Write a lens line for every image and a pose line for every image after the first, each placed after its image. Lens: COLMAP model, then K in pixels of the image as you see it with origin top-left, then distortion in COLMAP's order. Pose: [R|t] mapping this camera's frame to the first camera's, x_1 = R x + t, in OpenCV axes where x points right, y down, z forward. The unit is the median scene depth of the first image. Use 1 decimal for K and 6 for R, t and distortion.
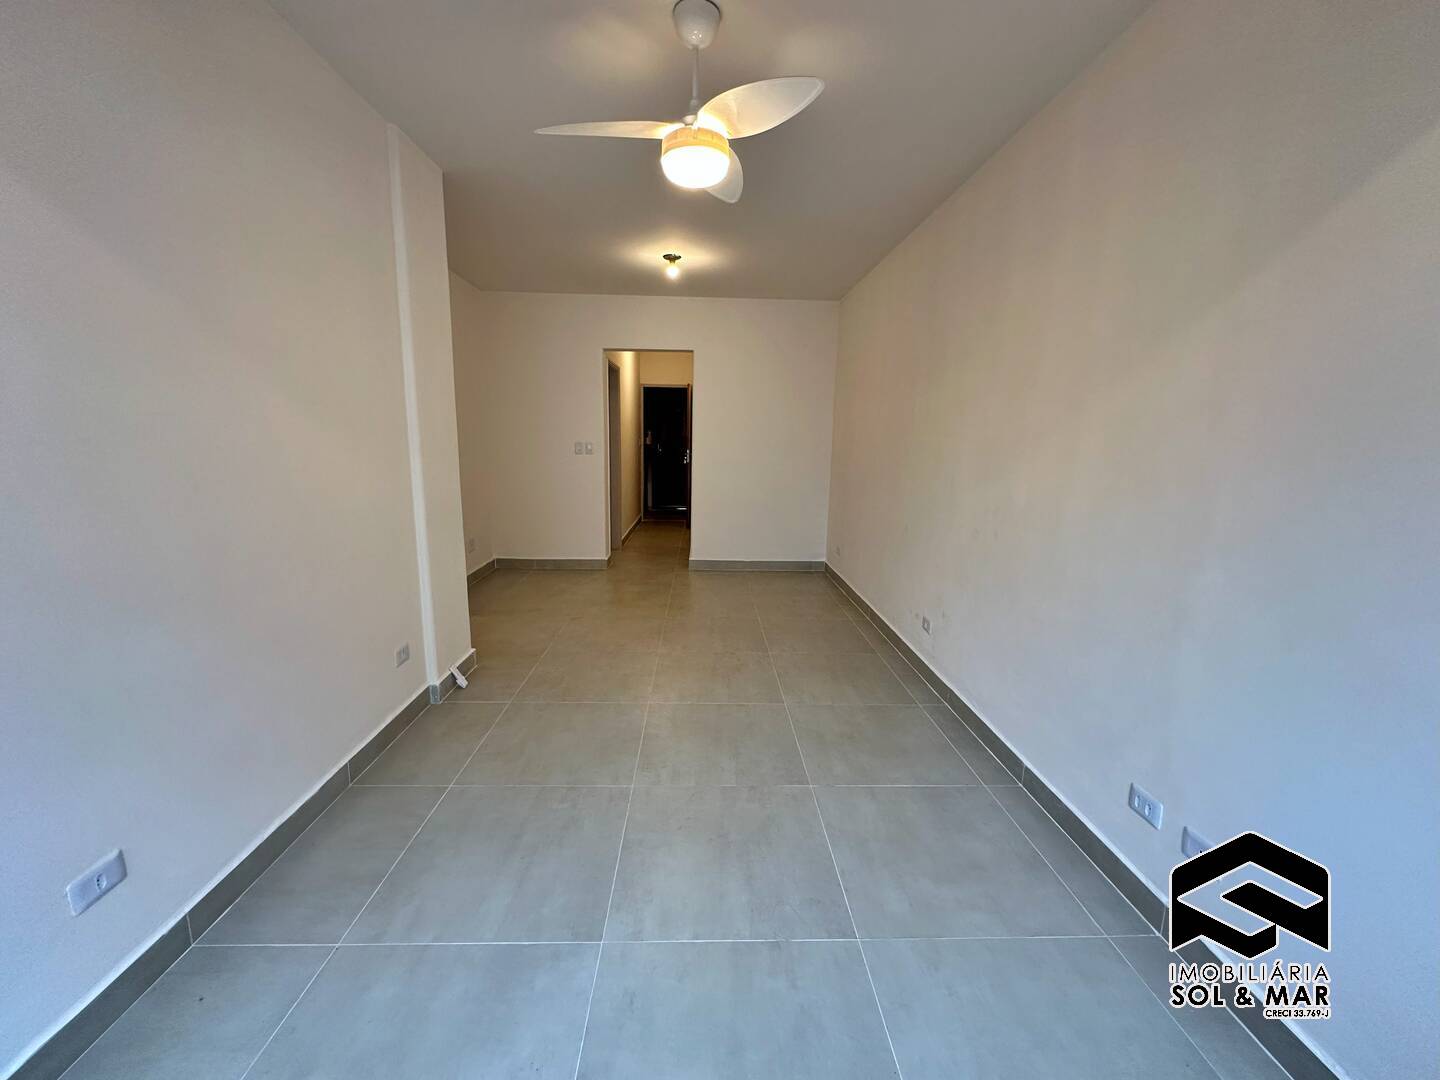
lens RADIAL K [[572.5, 0, 720.0], [0, 572.5, 540.0], [0, 0, 1]] dist [-0.001828, -0.000158]
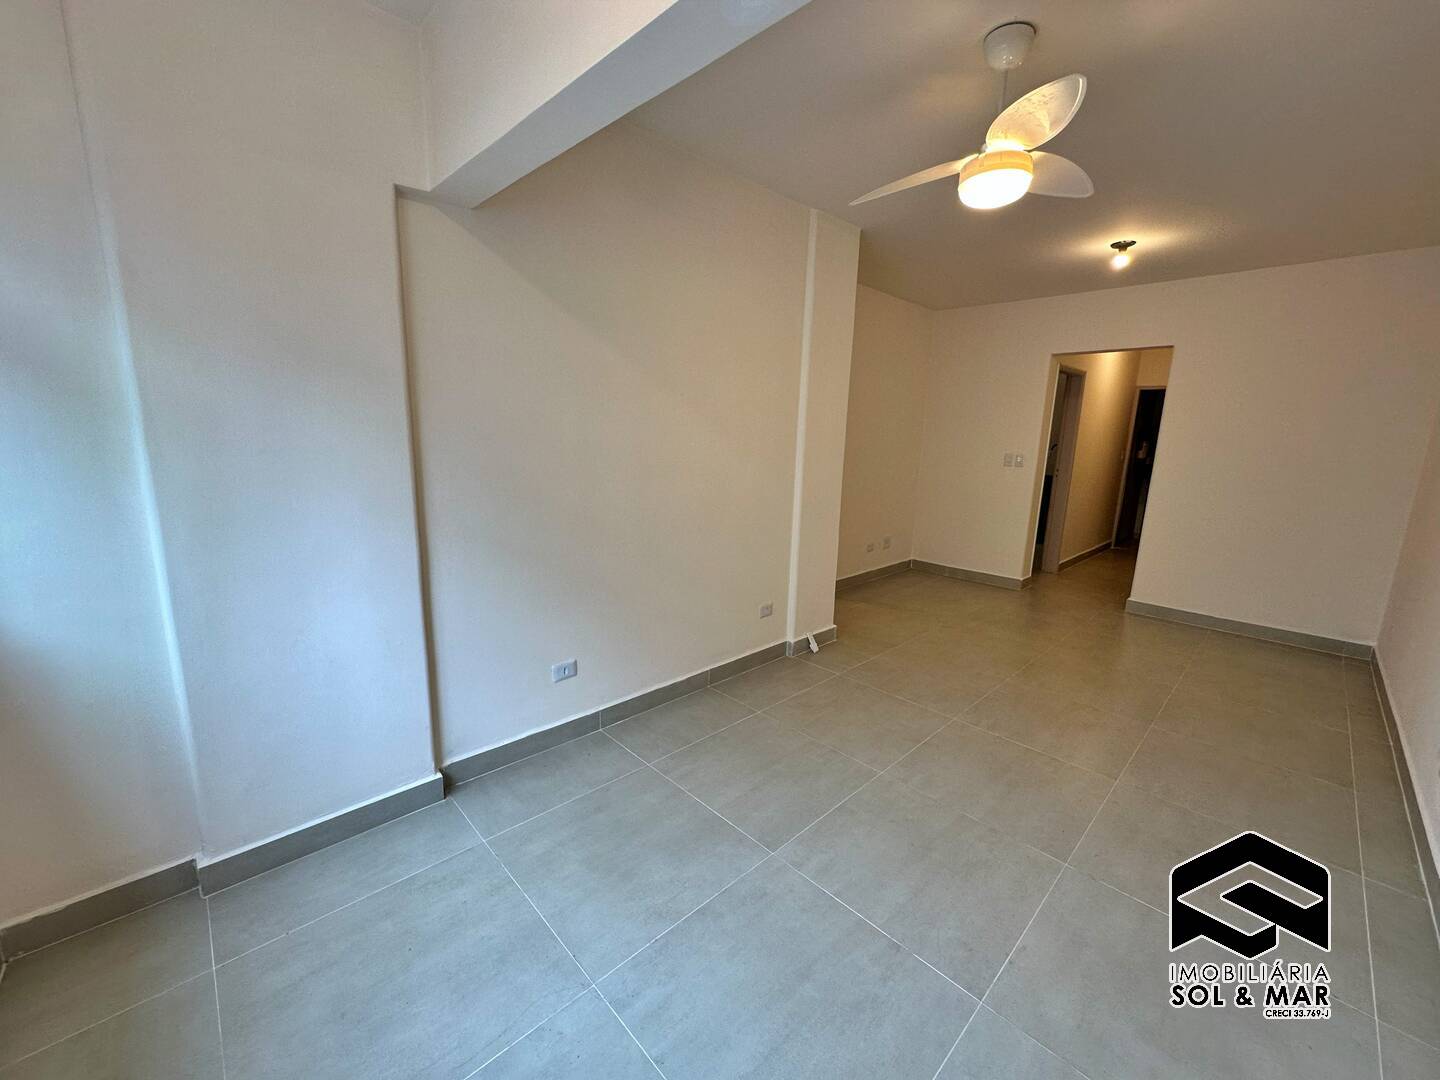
lens RADIAL K [[573.8, 0, 720.0], [0, 573.8, 540.0], [0, 0, 1]] dist [-0.001013, -0.000291]
pose [[0.670337, 0.141142, -0.728511, 0.294947], [-0.149714, 0.987280, 0.053517, -0.014354], [0.726797, 0.073194, 0.682941, 0.002348]]
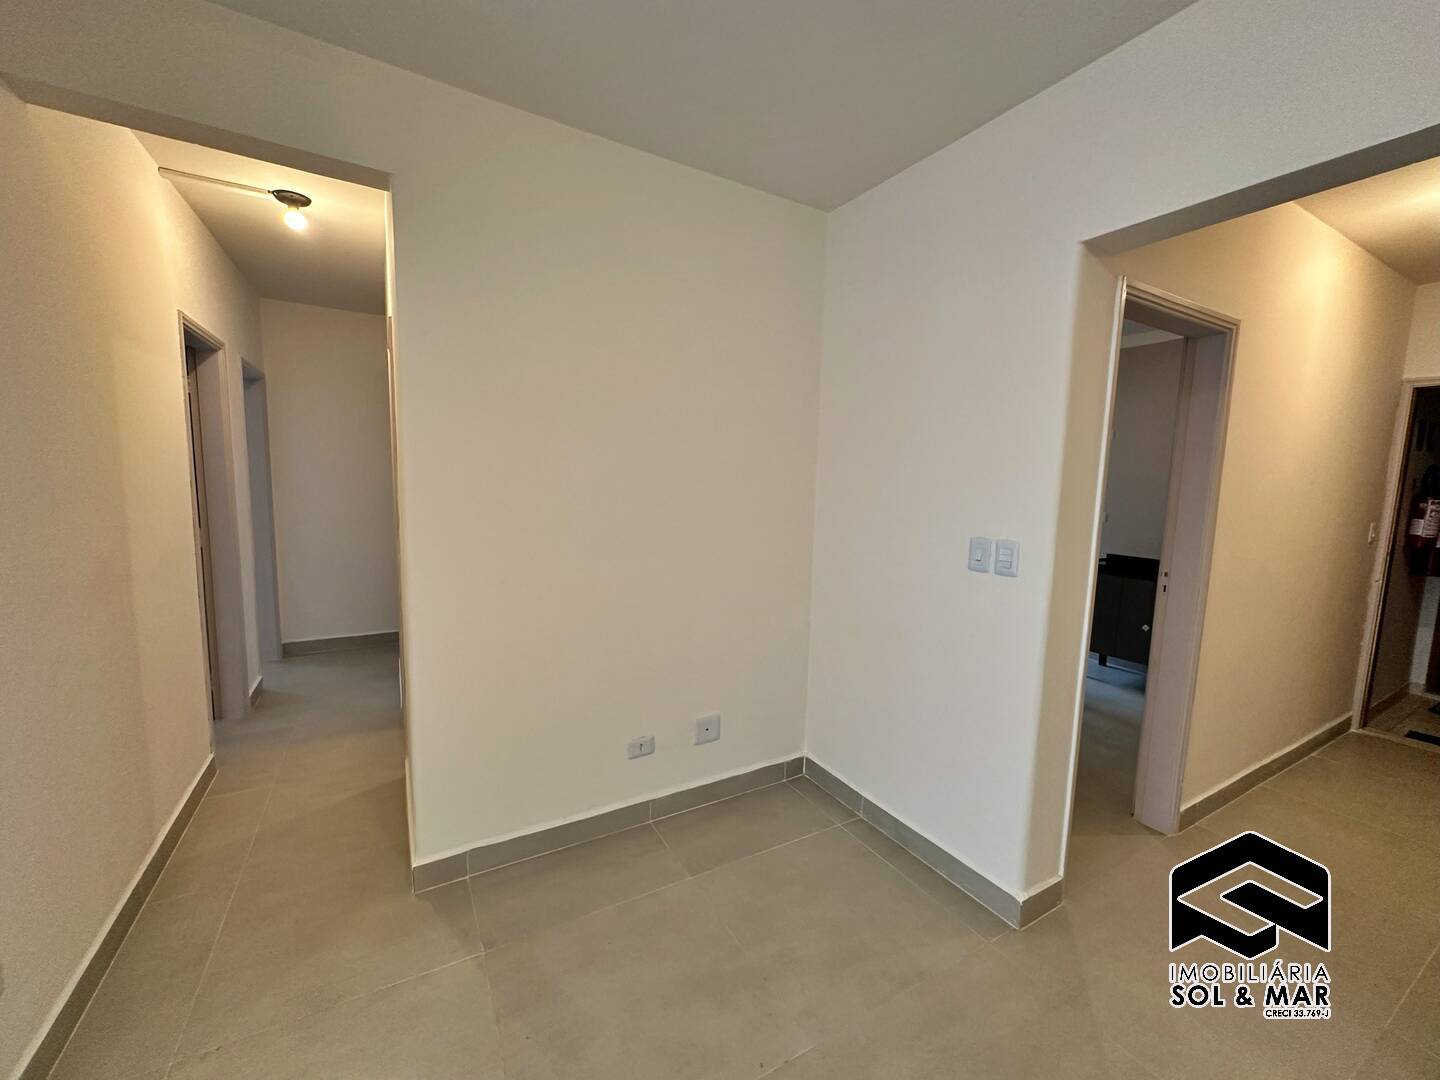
lens RADIAL K [[581.6, 0, 720.0], [0, 581.6, 540.0], [0, 0, 1]] dist [-0.000660, -0.000081]
pose [[0.473111, 0.090169, -0.876376, -0.019434], [-0.178085, 0.984002, 0.005103, -0.284002], [0.862816, 0.153655, 0.481600, 1.366213]]
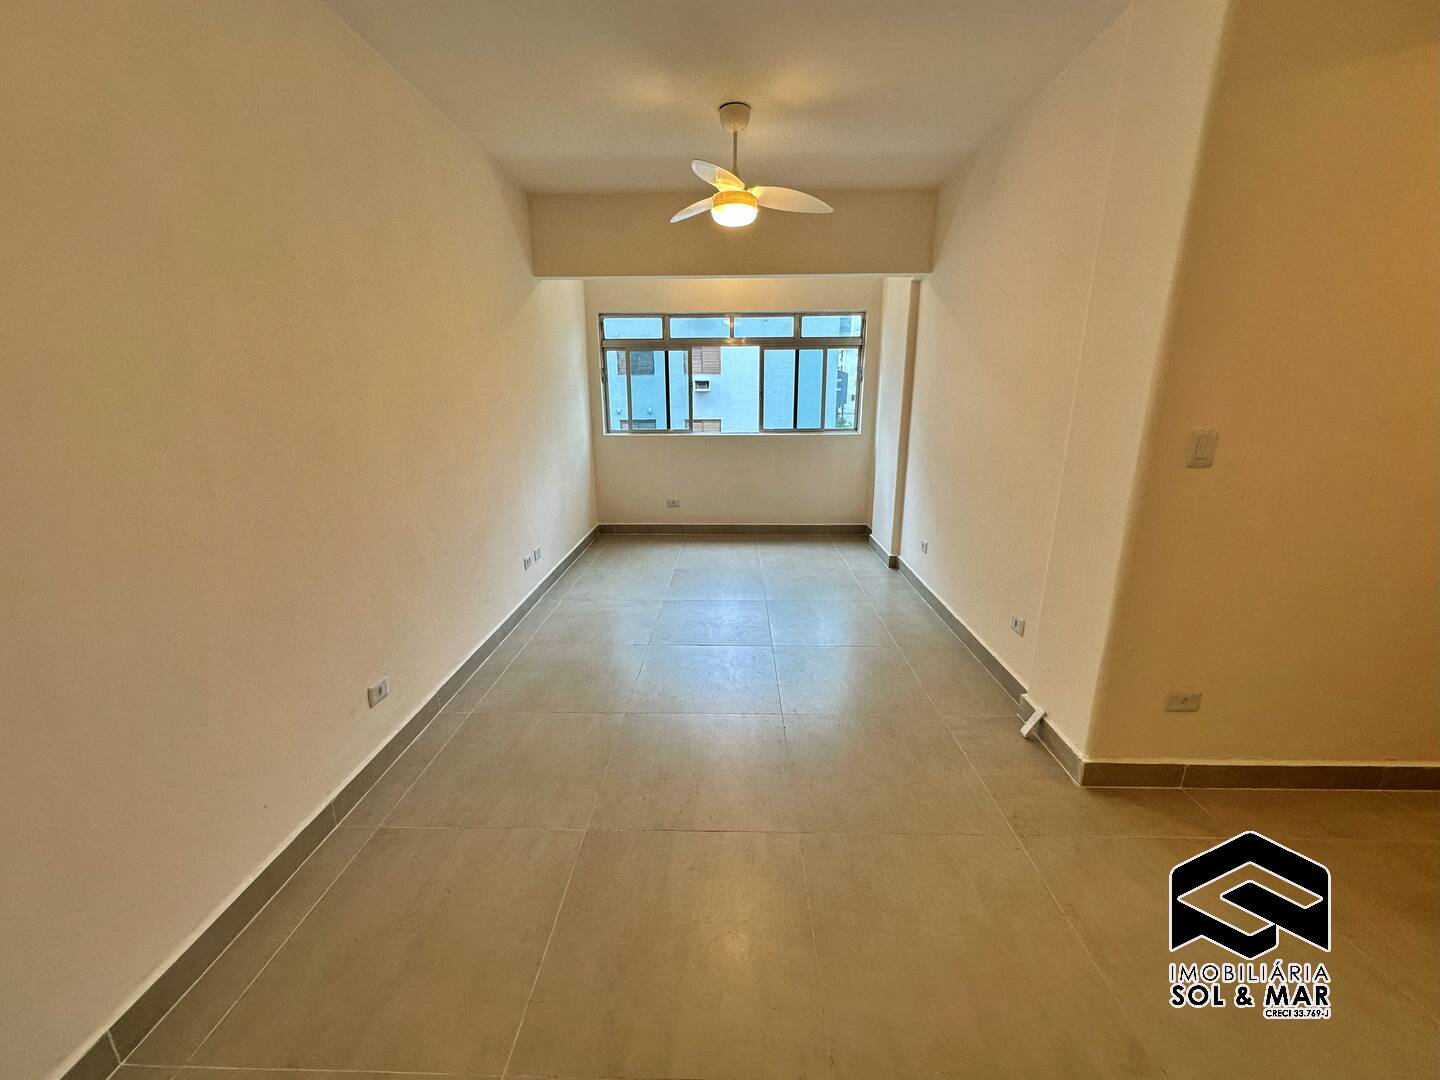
lens RADIAL K [[572.5, 0, 720.0], [0, 572.5, 540.0], [0, 0, 1]] dist [-0.001828, -0.000158]
pose [[-0.998306, -0.024997, 0.052544, -0.072857], [0.000295, 0.900833, 0.434166, -0.348212], [-0.058186, 0.433446, -0.899299, 1.749019]]
